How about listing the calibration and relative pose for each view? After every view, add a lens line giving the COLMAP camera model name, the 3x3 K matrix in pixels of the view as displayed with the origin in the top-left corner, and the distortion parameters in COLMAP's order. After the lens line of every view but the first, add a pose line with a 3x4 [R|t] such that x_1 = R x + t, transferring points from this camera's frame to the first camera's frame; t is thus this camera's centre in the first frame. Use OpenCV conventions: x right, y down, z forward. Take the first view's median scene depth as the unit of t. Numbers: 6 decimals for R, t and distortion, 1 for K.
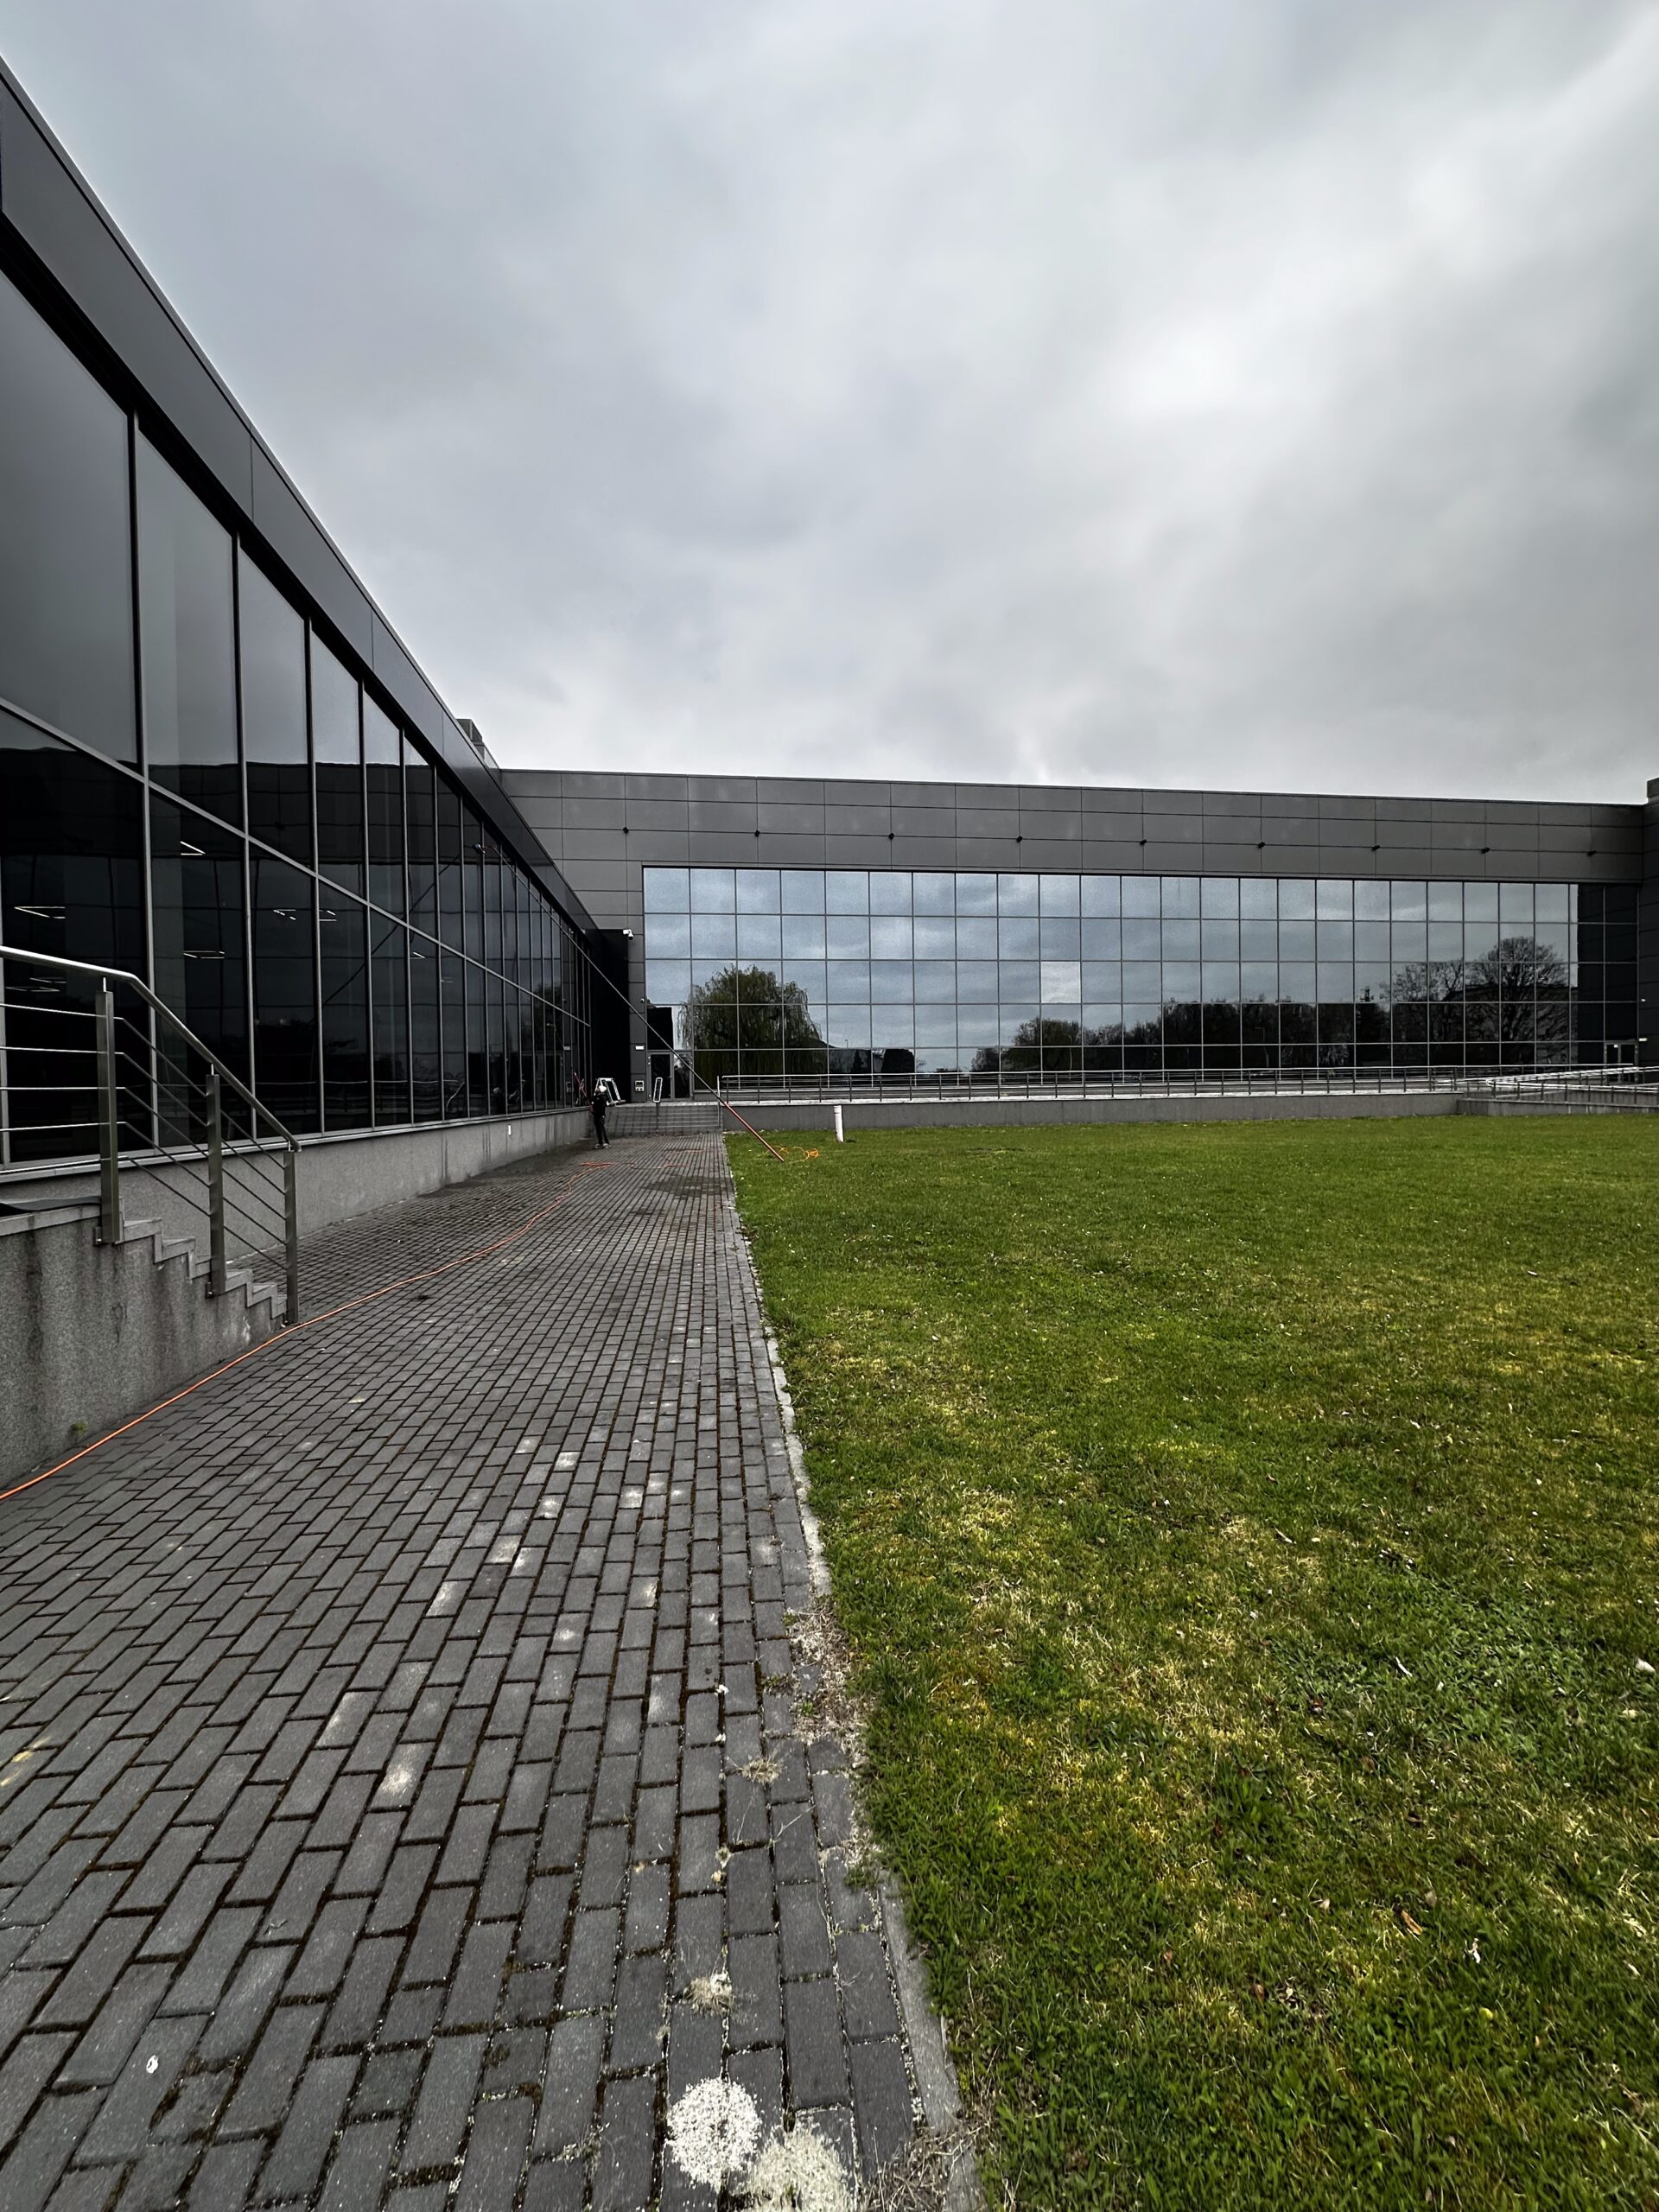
lens RADIAL K [[896.2, 0, 829.5], [0, 896.2, 1106.0], [0, 0, 1]] dist [-0.000228, -0.000035]
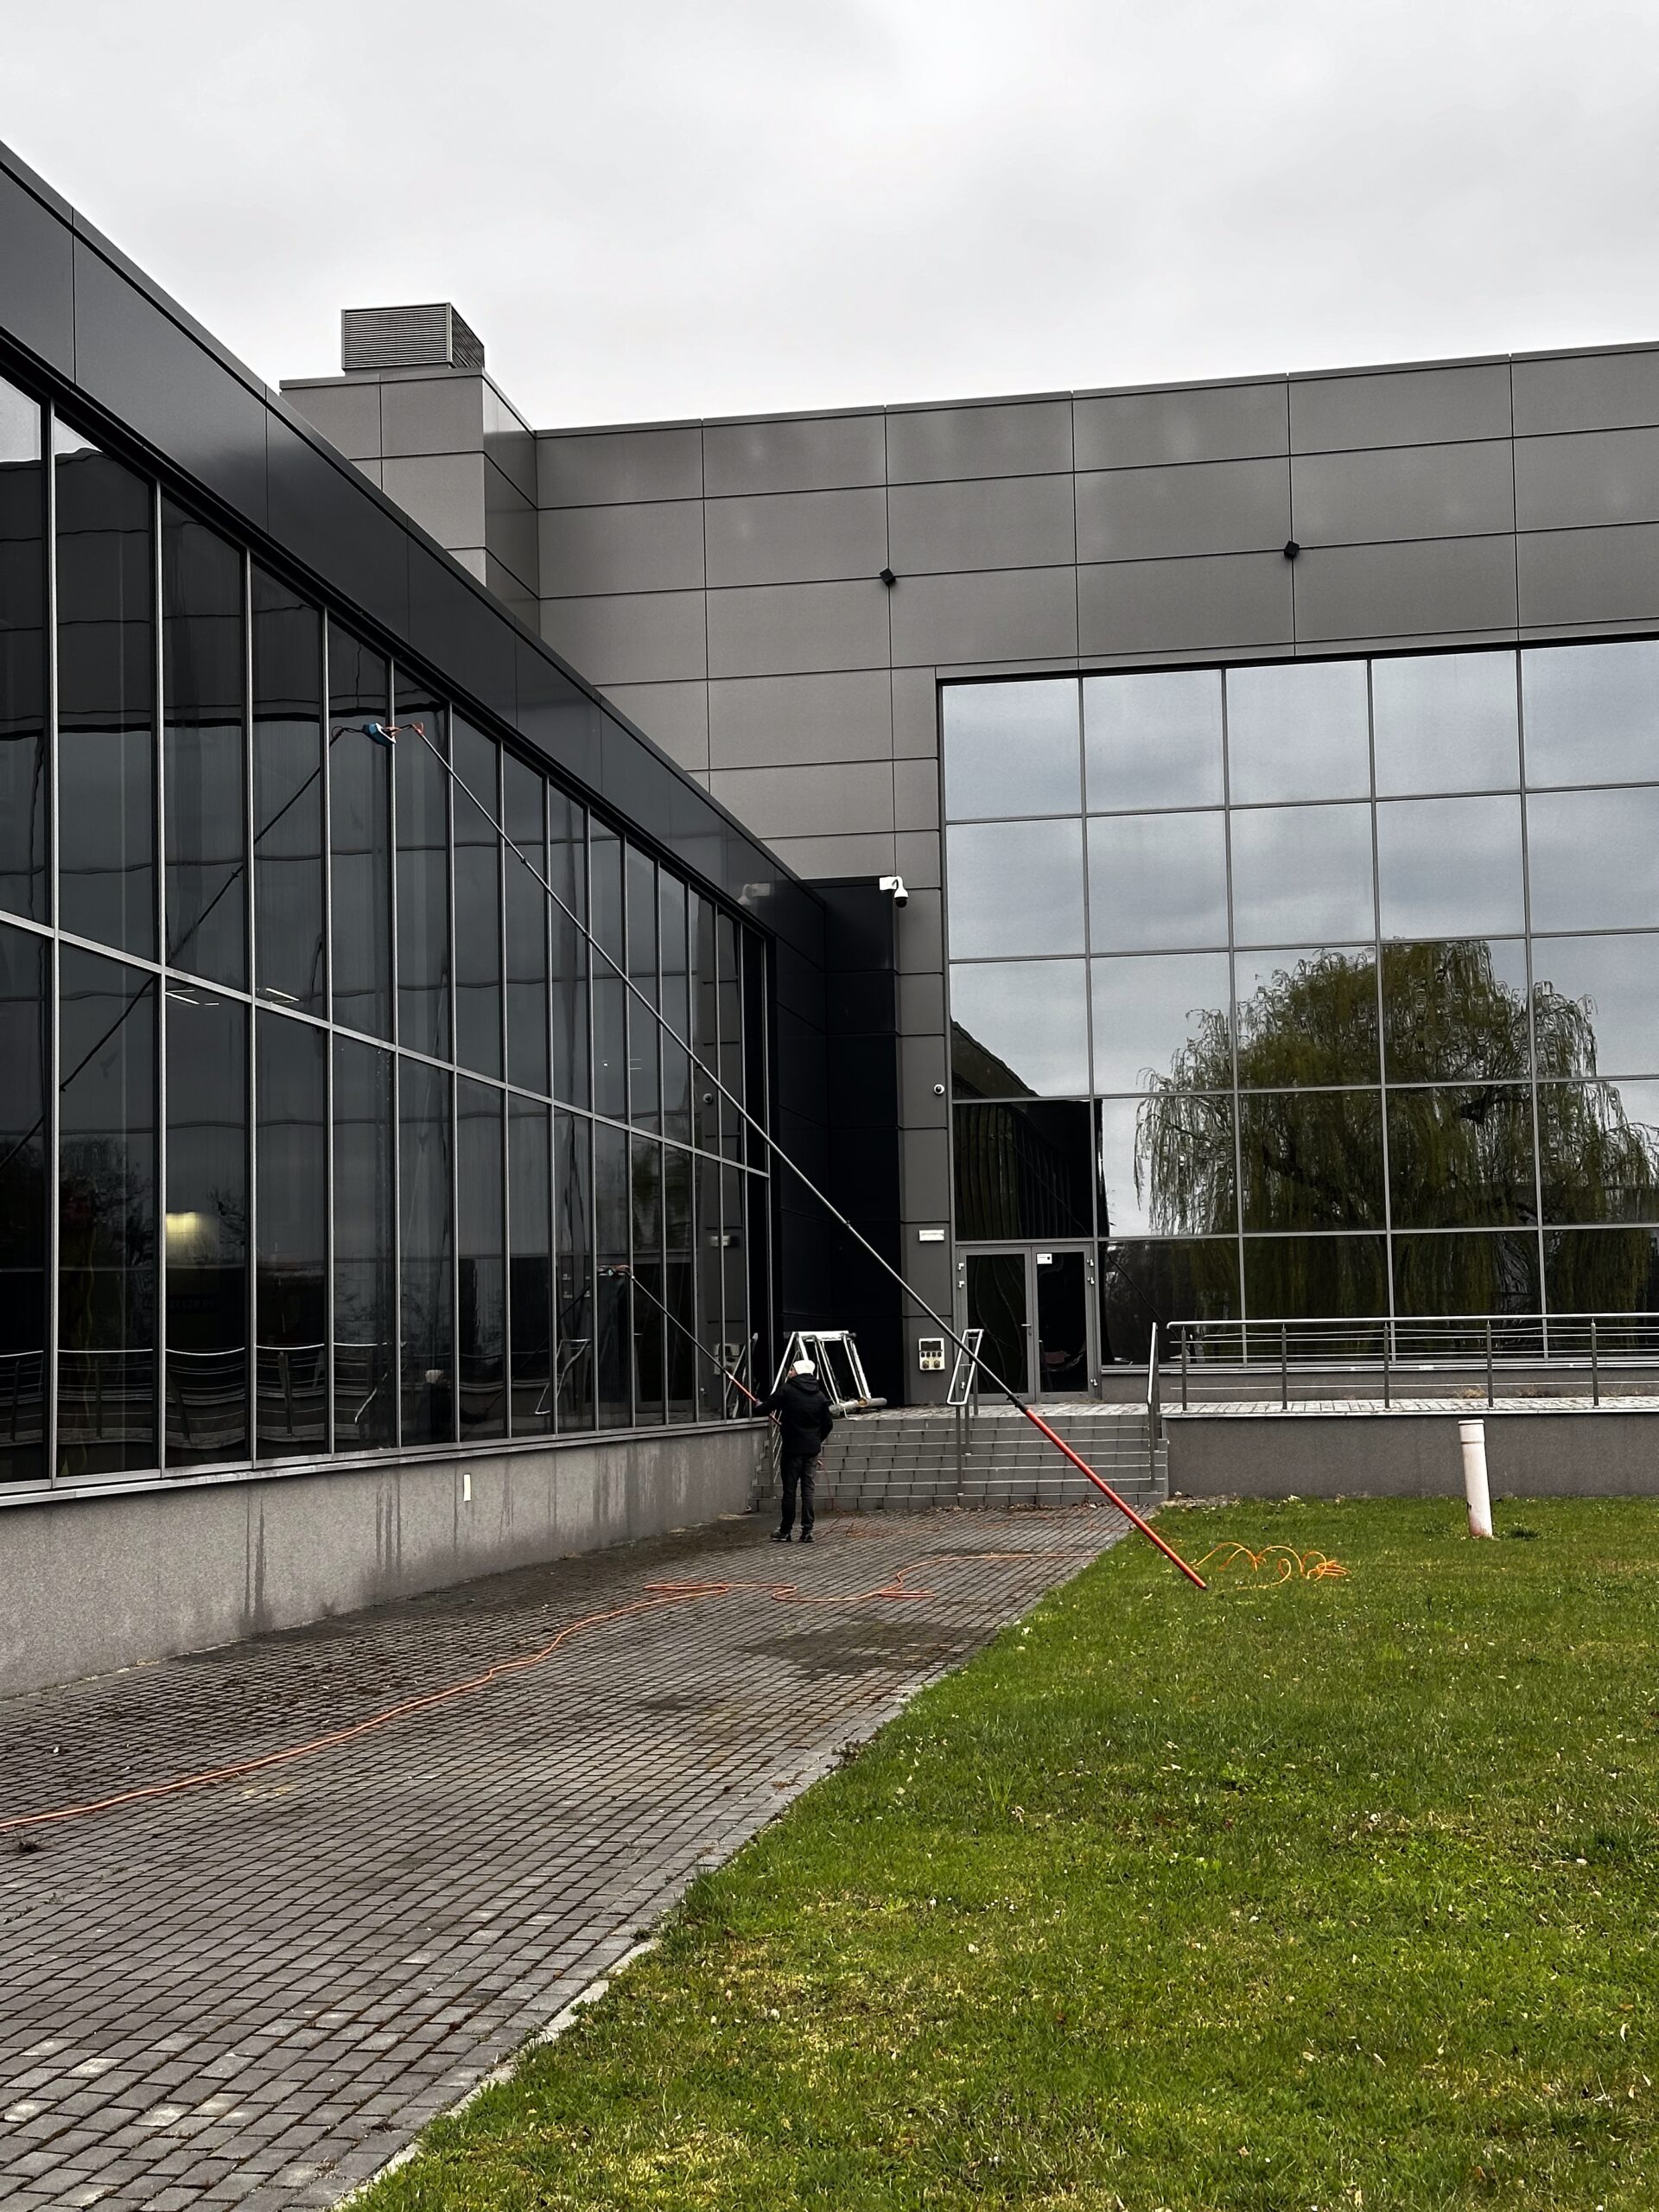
lens RADIAL K [[3080.3, 0, 829.5], [0, 3080.3, 1106.0], [0, 0, 1]] dist [0.037490, 0.030604]
pose [[0.957974, -0.036833, -0.284479, 0.084538], [0.008161, 0.994820, -0.101322, 0.000574], [0.286738, 0.094742, 0.953313, -0.087542]]
